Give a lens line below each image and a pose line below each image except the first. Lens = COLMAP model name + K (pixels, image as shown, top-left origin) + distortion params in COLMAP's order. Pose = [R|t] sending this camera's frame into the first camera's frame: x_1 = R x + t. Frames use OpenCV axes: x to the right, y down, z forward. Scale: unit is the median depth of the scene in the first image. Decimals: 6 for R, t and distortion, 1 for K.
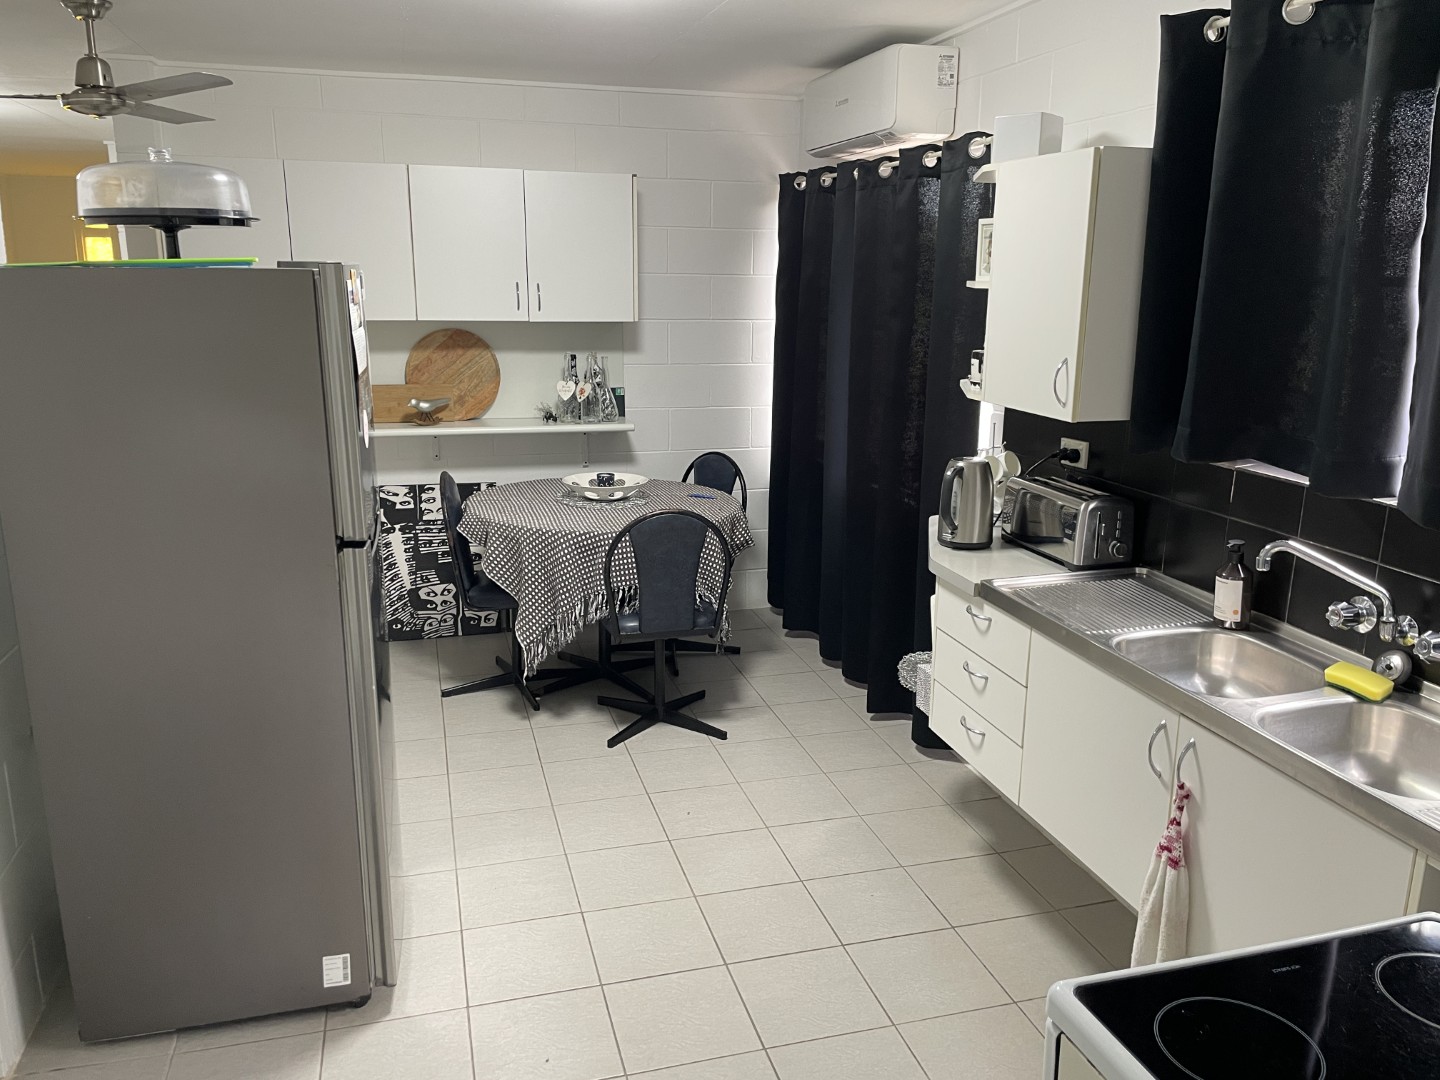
lens RADIAL K [[1100.6, 0, 726.5], [0, 1100.6, 536.7], [0, 0, 1]] dist [0.042169, -0.056592]
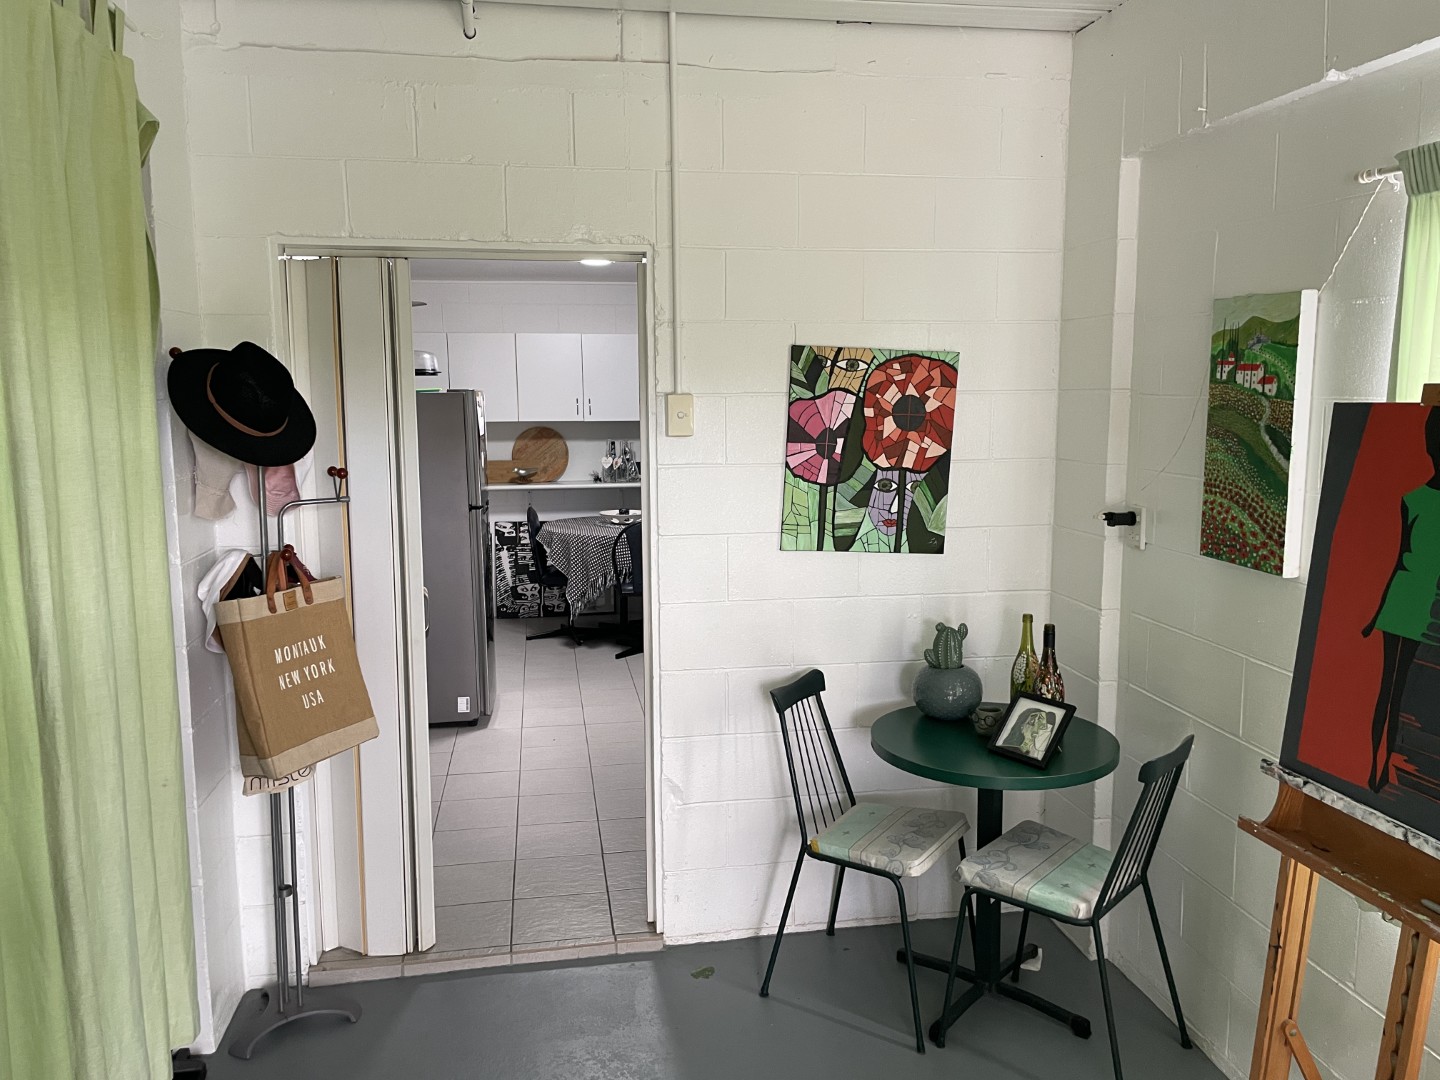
lens RADIAL K [[1100.6, 0, 716.0], [0, 1100.6, 540.8], [0, 0, 1]] dist [0.042169, -0.056592]
pose [[0.992779, -0.002959, -0.119919, 0.209308], [-0.008994, 0.995045, -0.099014, 0.142030], [0.119617, 0.099378, 0.987834, -0.580183]]
